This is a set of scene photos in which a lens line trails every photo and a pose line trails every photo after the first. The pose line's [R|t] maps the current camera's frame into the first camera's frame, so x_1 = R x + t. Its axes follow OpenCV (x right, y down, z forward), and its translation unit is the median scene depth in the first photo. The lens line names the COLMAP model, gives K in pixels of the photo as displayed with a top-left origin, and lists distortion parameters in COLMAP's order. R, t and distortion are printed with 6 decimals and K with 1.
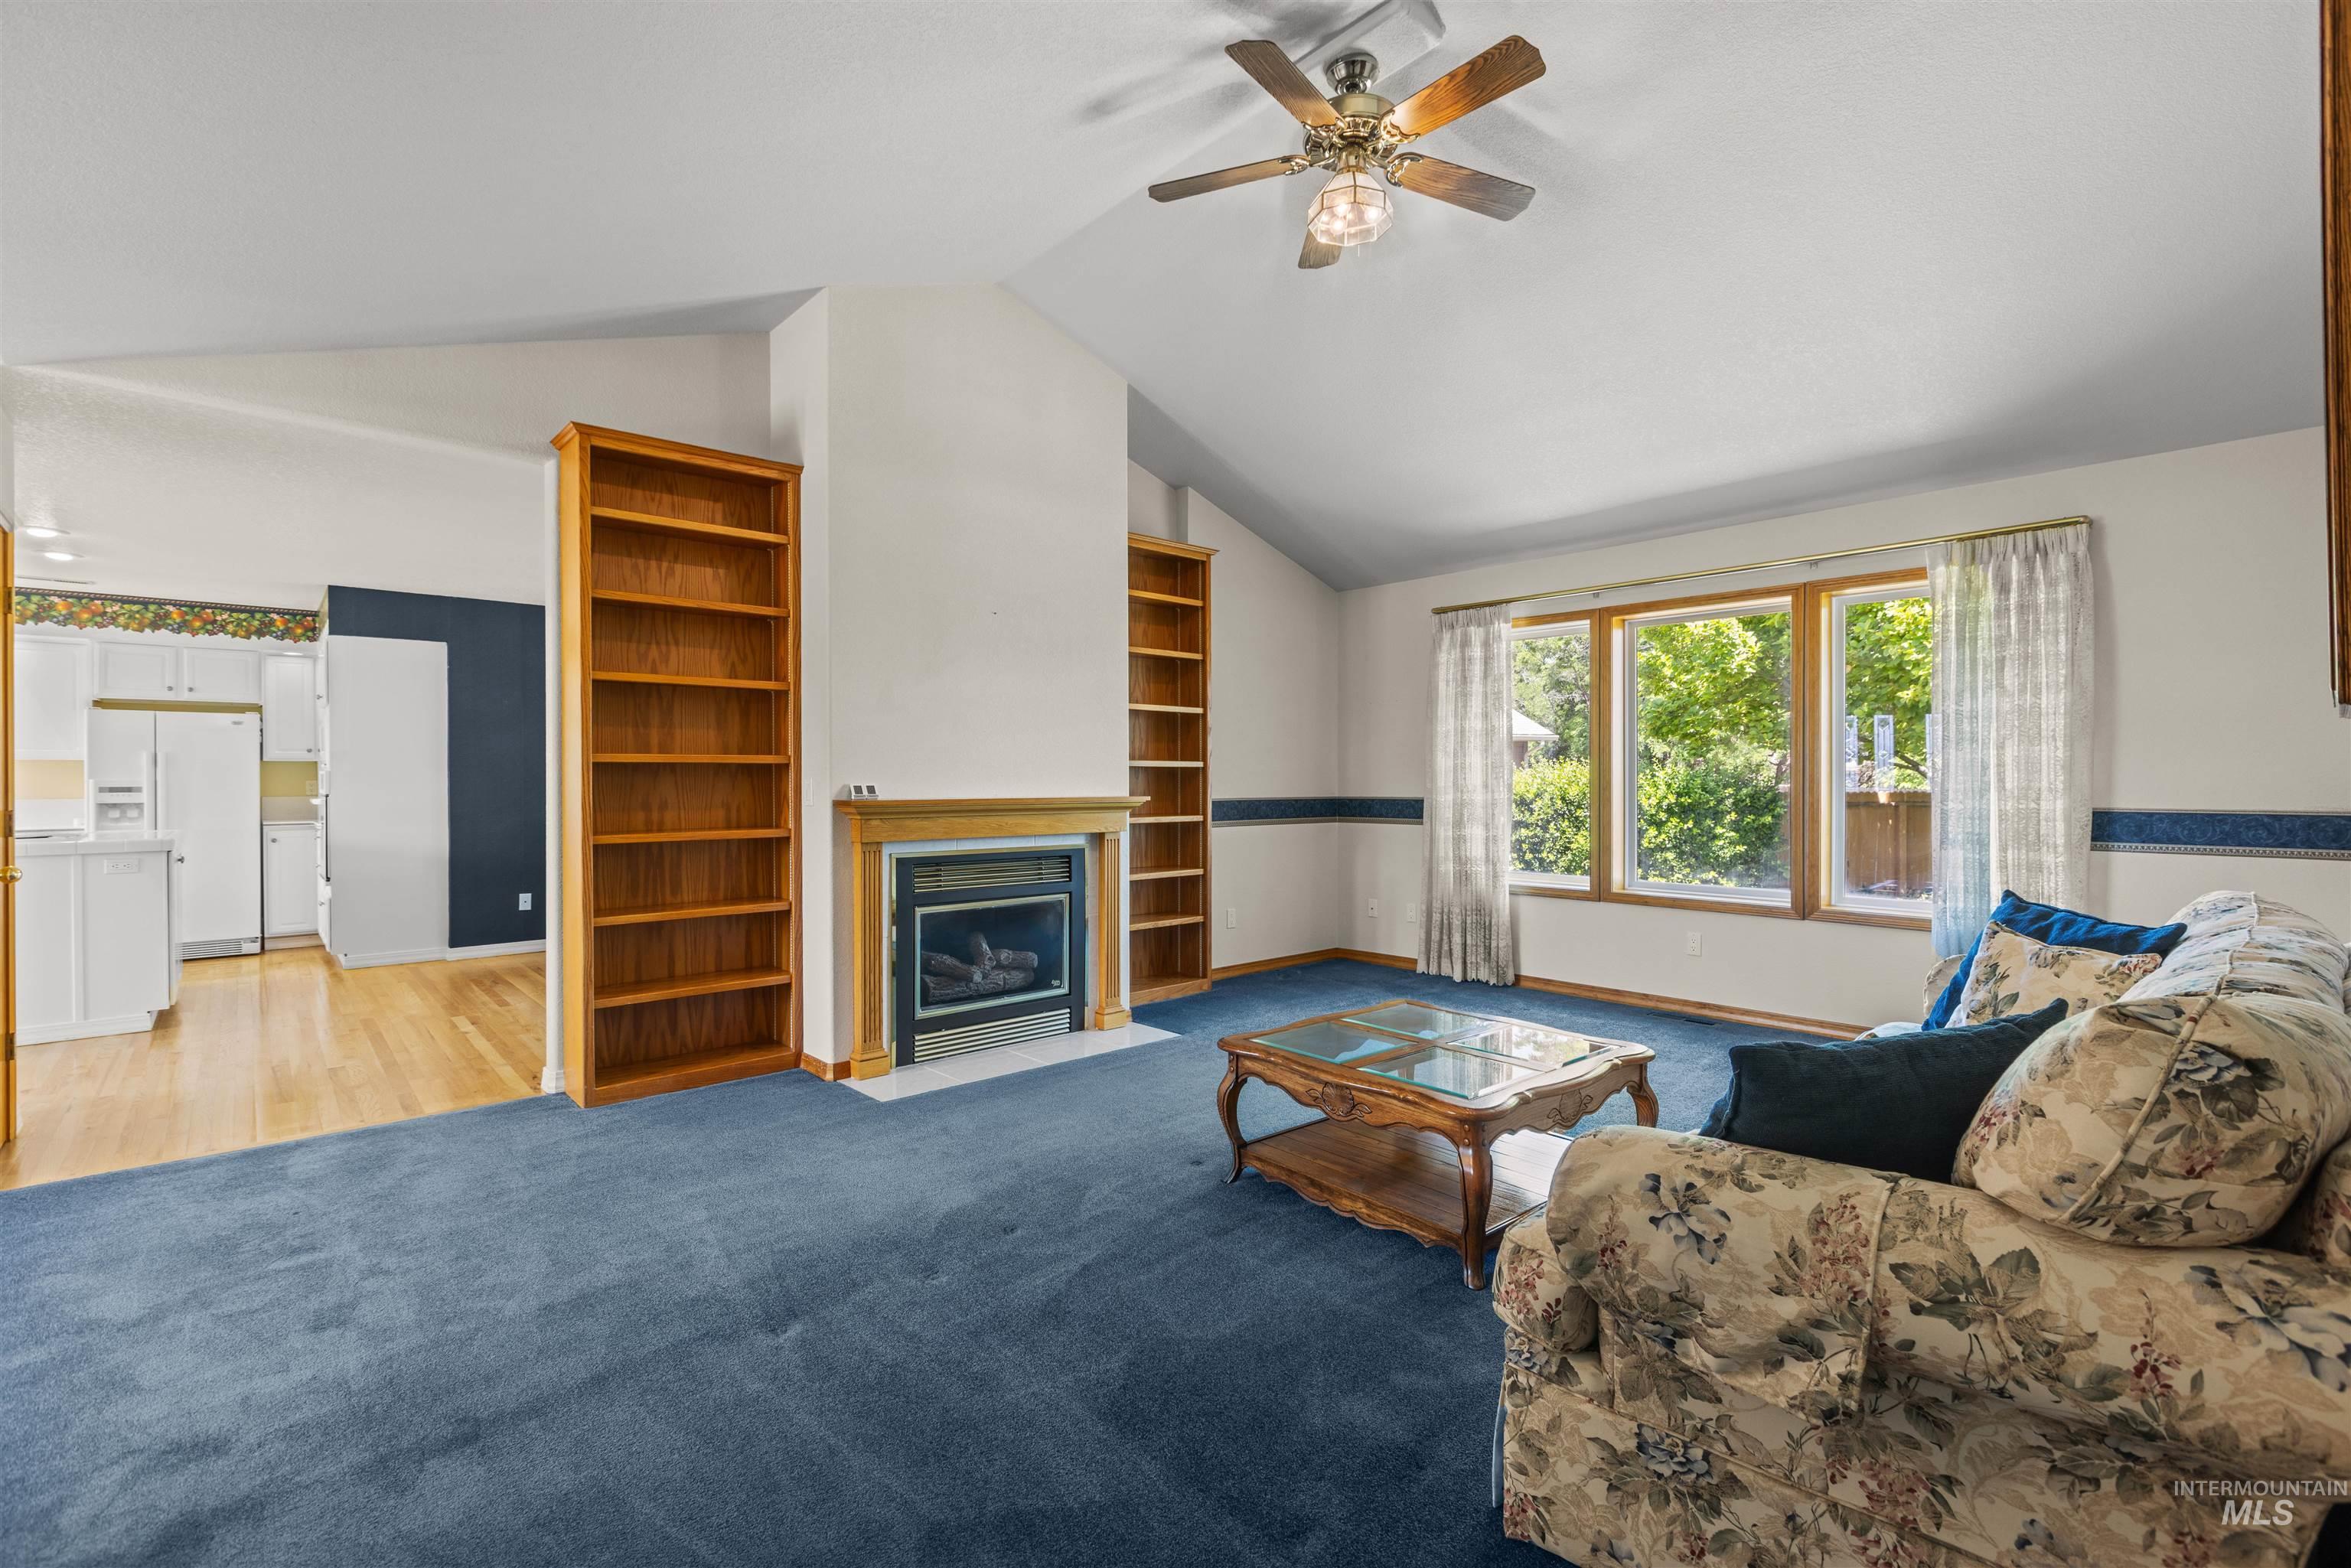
lens RADIAL K [[1063.0, 0, 1164.5], [0, 1063.0, 784.1], [0, 0, 1]] dist [0.005102, -0.001905]
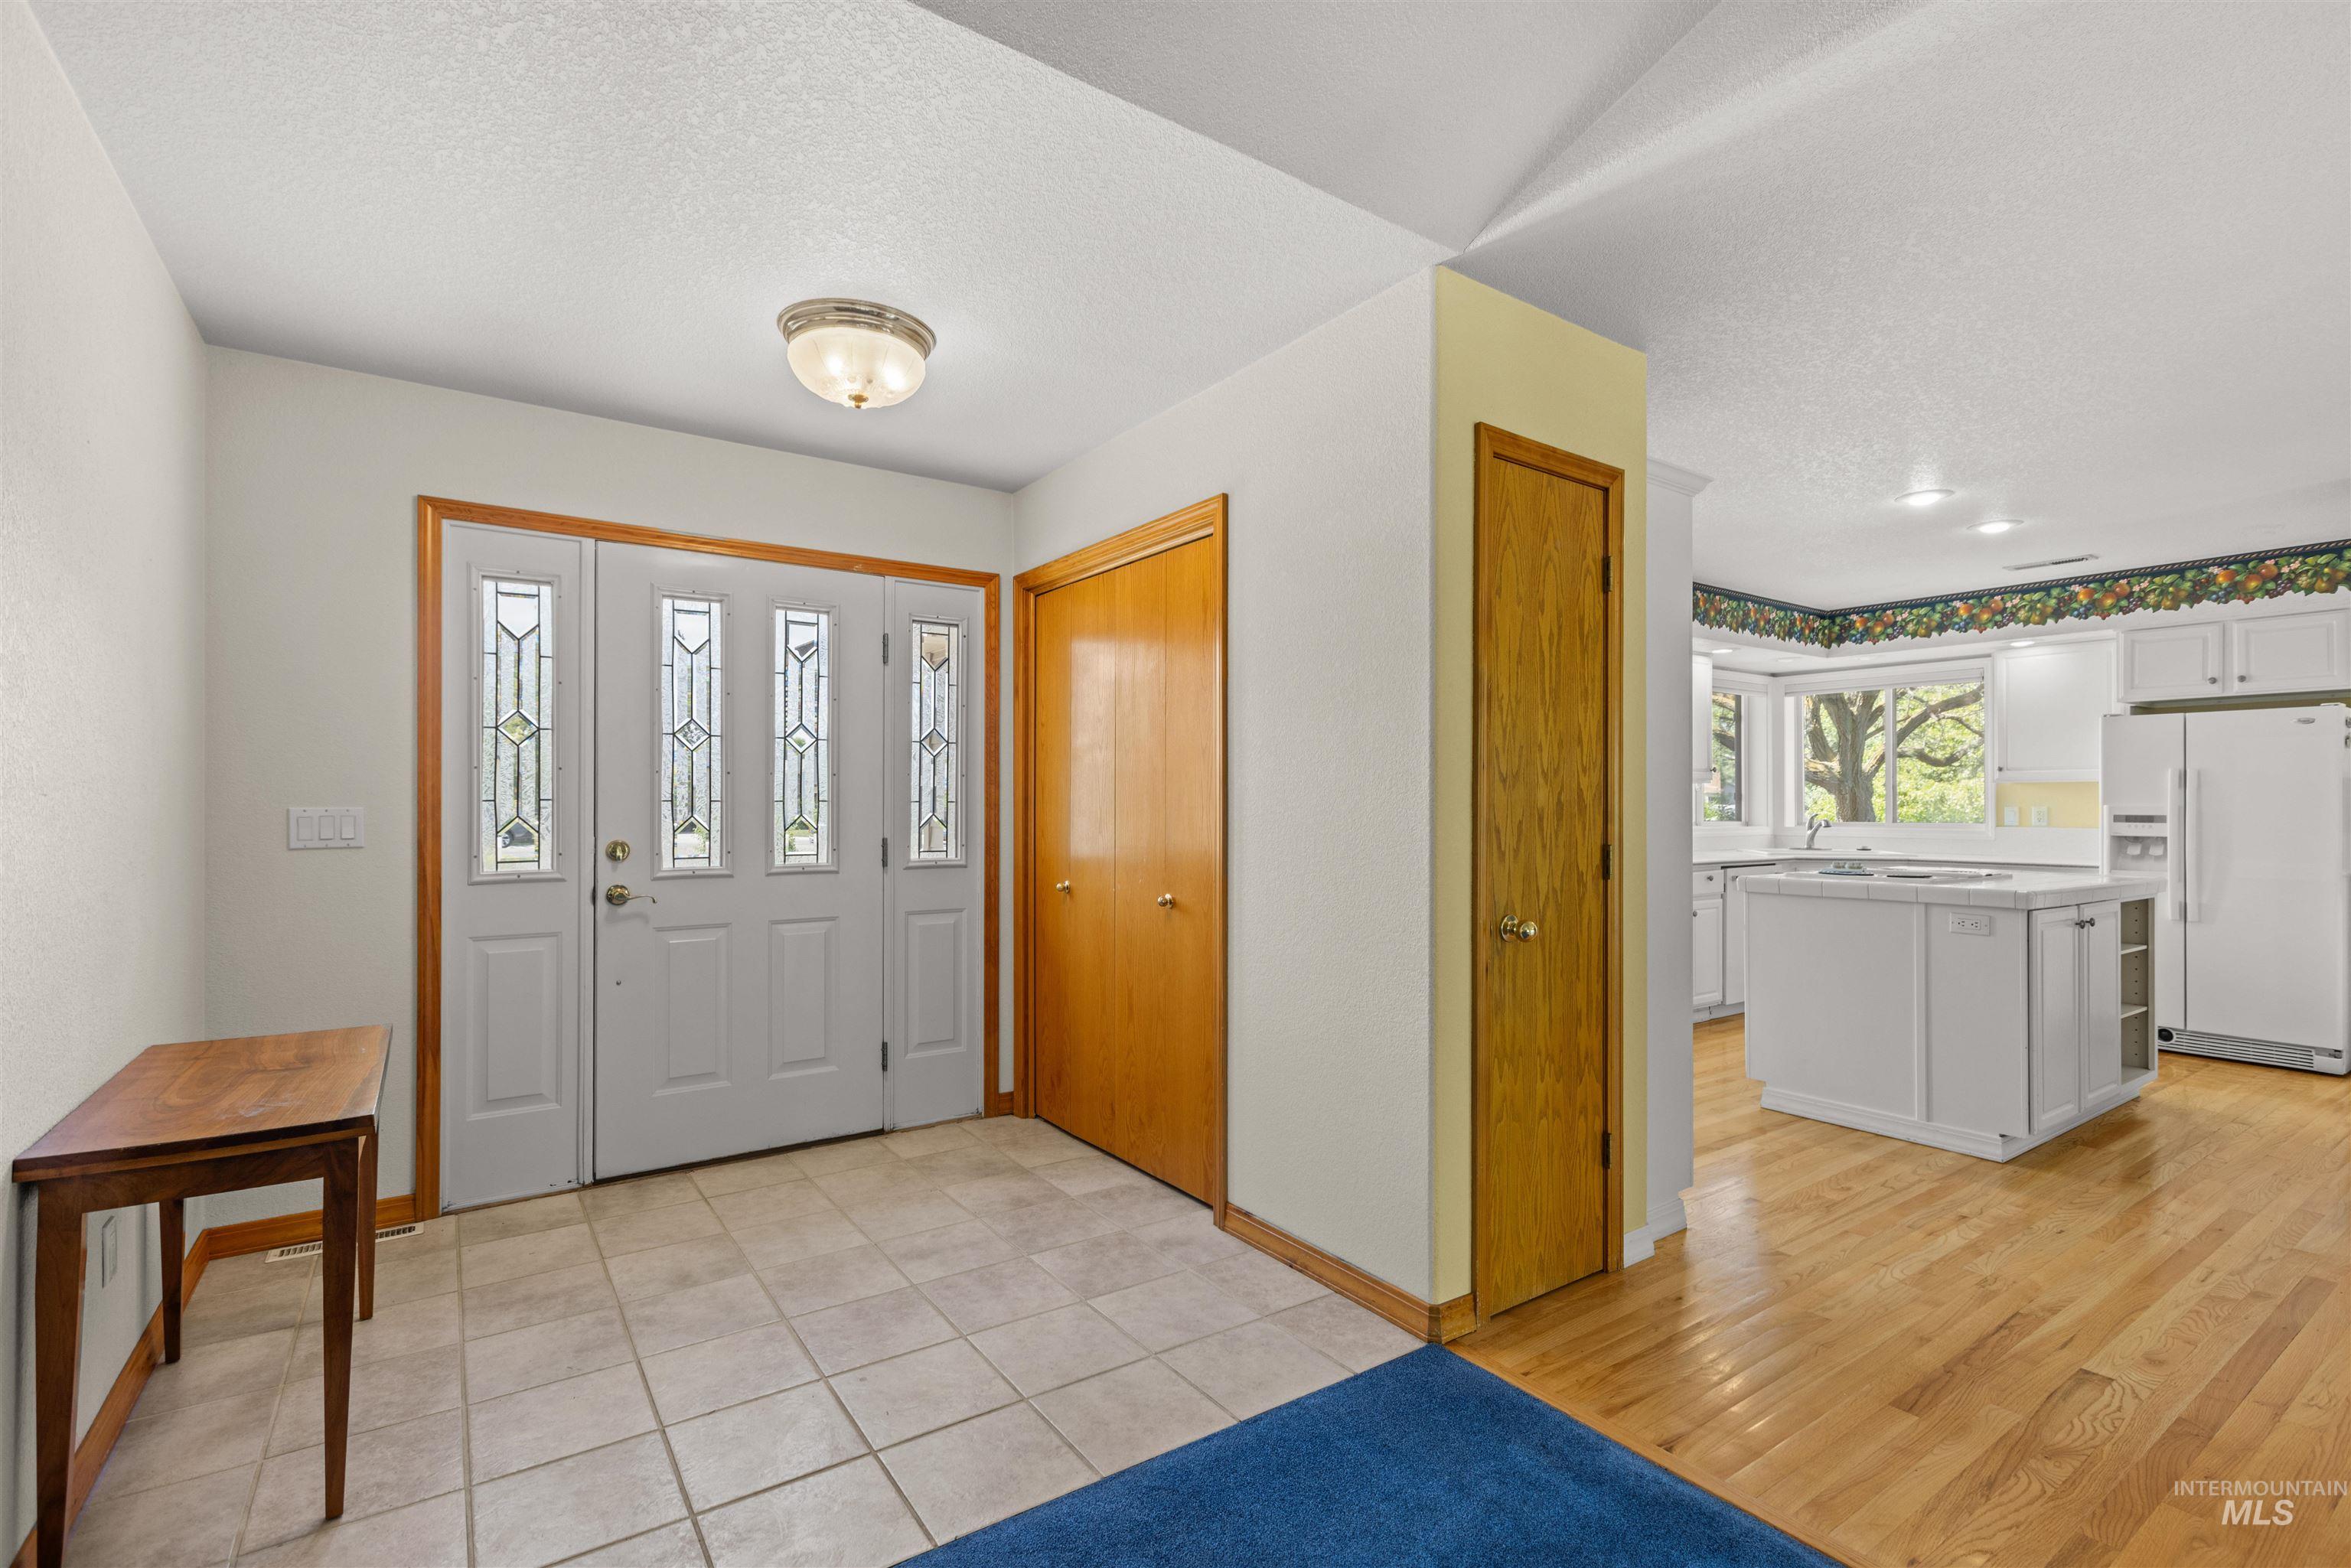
lens RADIAL K [[1063.0, 0, 1197.0], [0, 1063.0, 794.8], [0, 0, 1]] dist [0.005102, -0.001905]
pose [[-0.107234, -0.004990, -0.994221, -0.142908], [-0.005439, 0.999975, -0.004432, -0.005087], [0.994219, 0.004932, -0.107259, 0.406603]]
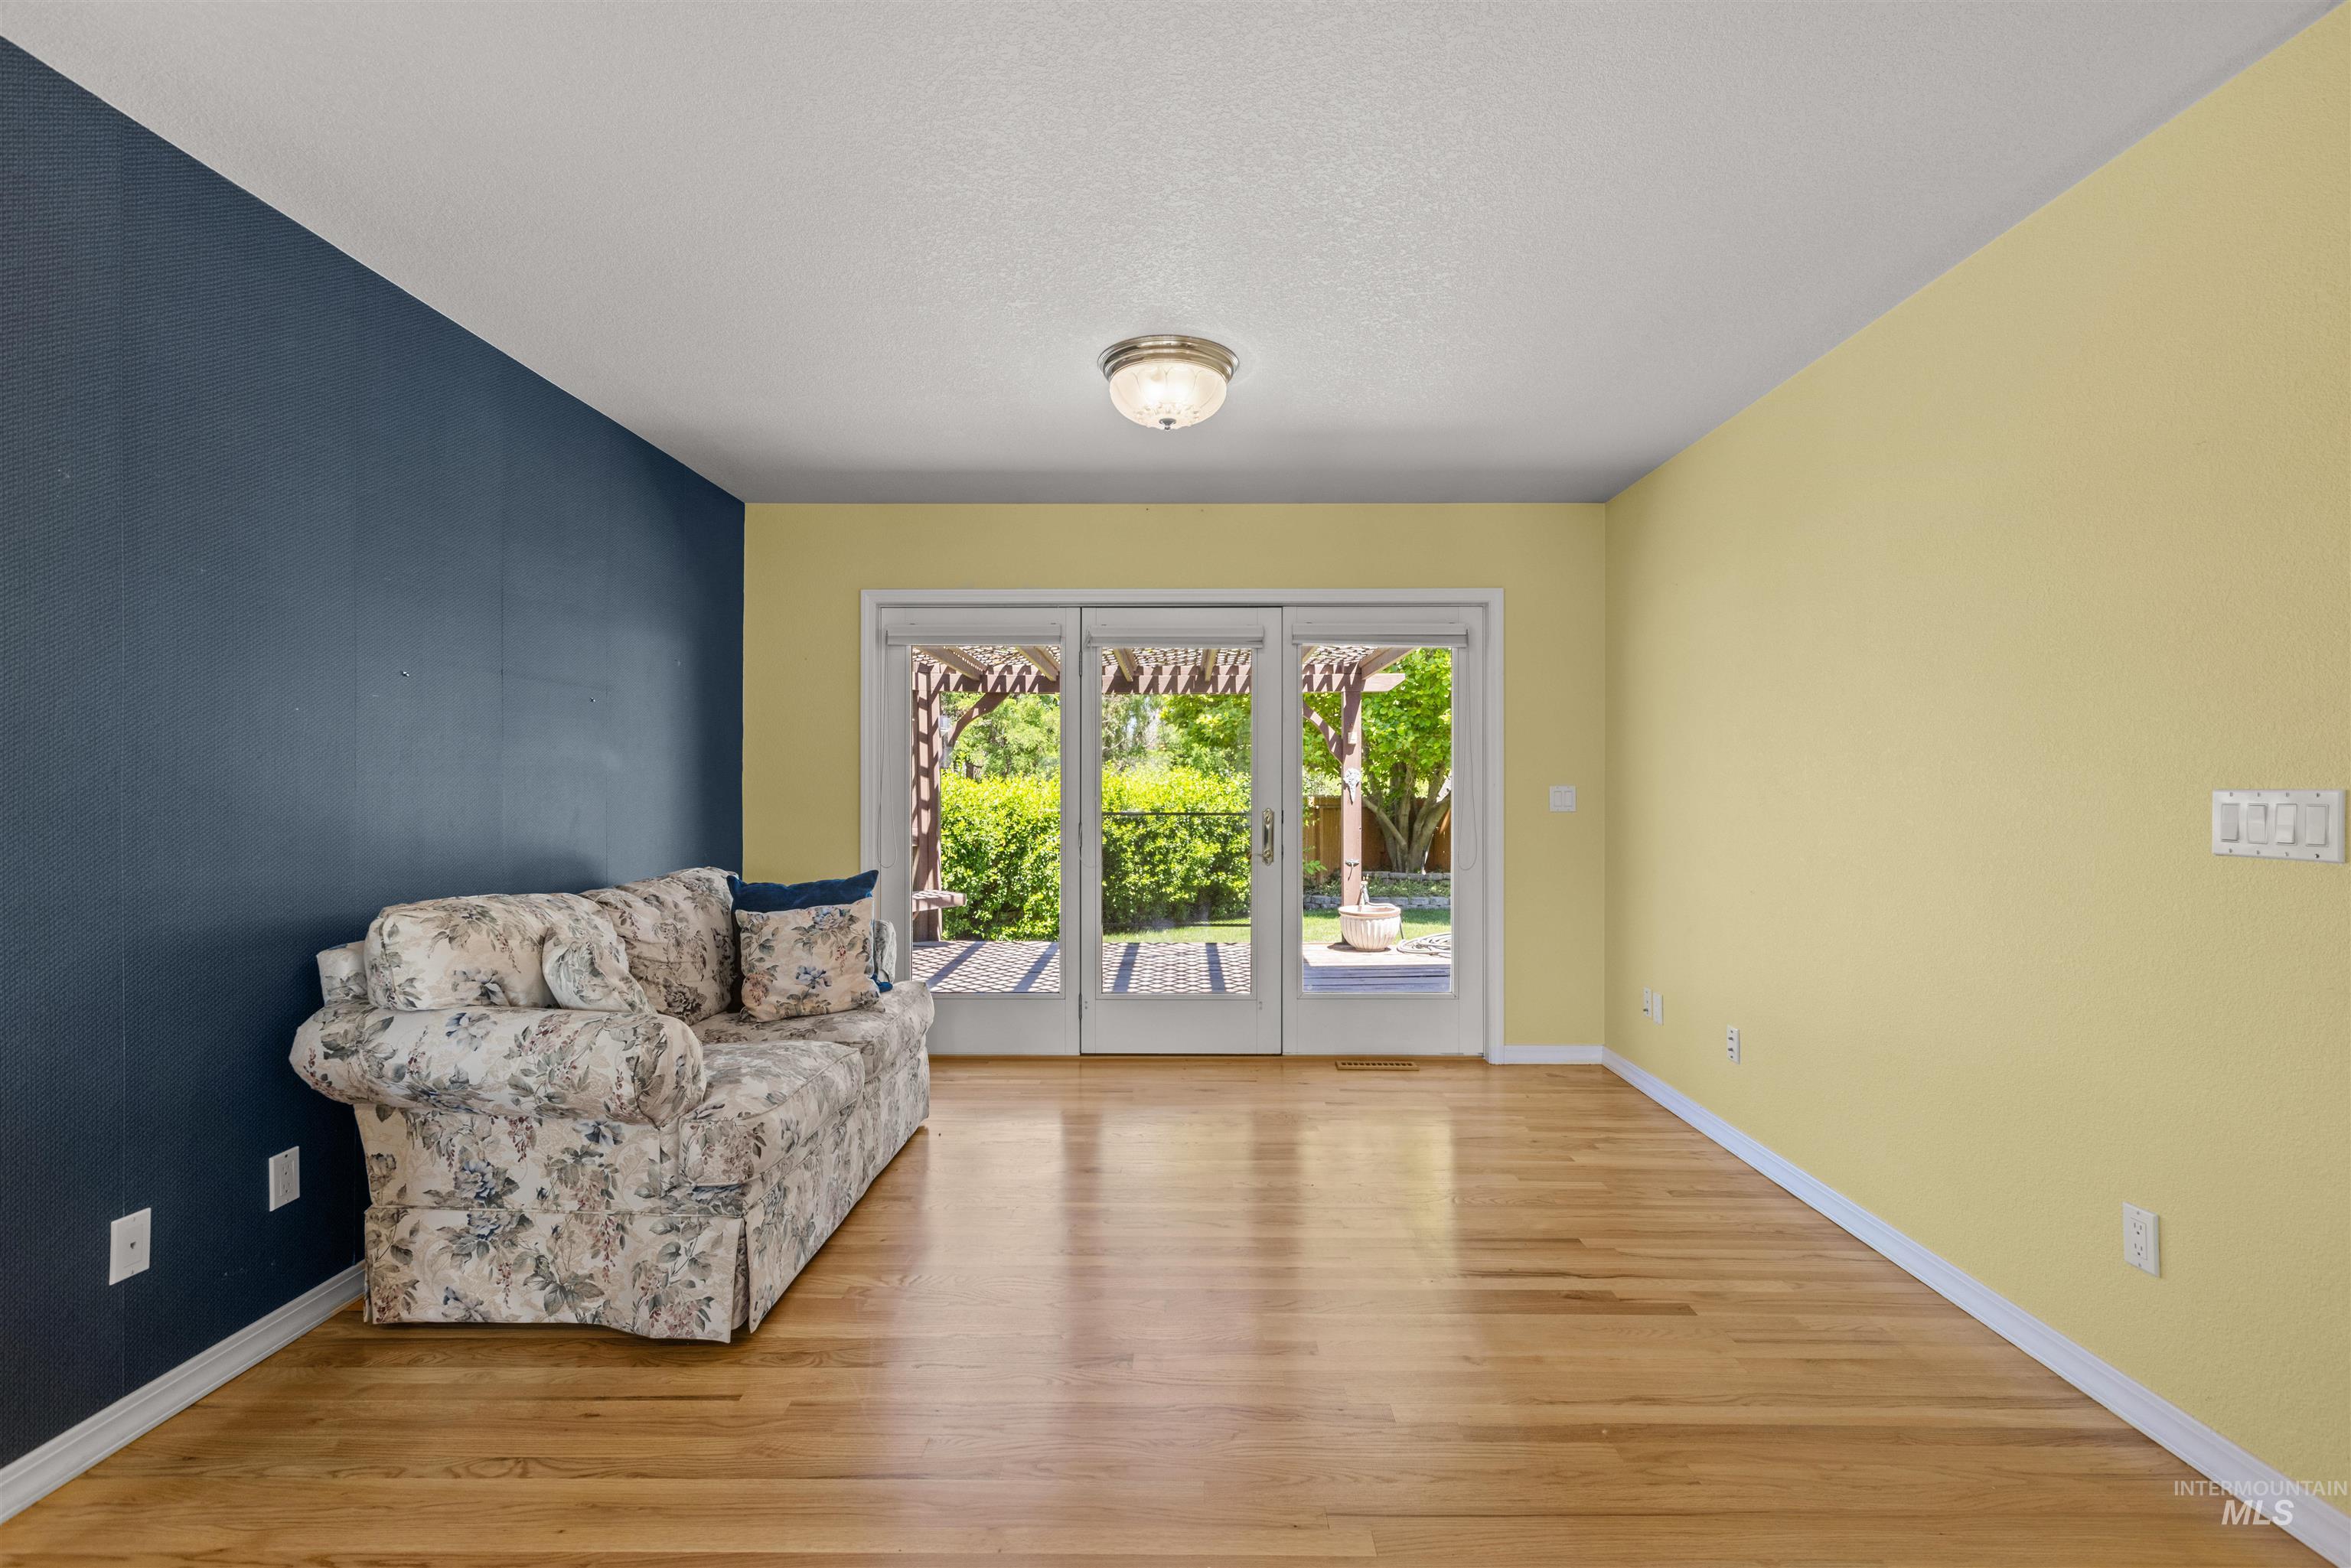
lens RADIAL K [[1063.0, 0, 1156.4], [0, 1063.0, 785.0], [0, 0, 1]] dist [0.005102, -0.001905]
pose [[0.662166, 0.003472, 0.749349, -0.677181], [0.001055, 0.999984, -0.005565, -0.002470], [-0.749356, 0.004476, 0.662152, 0.679447]]
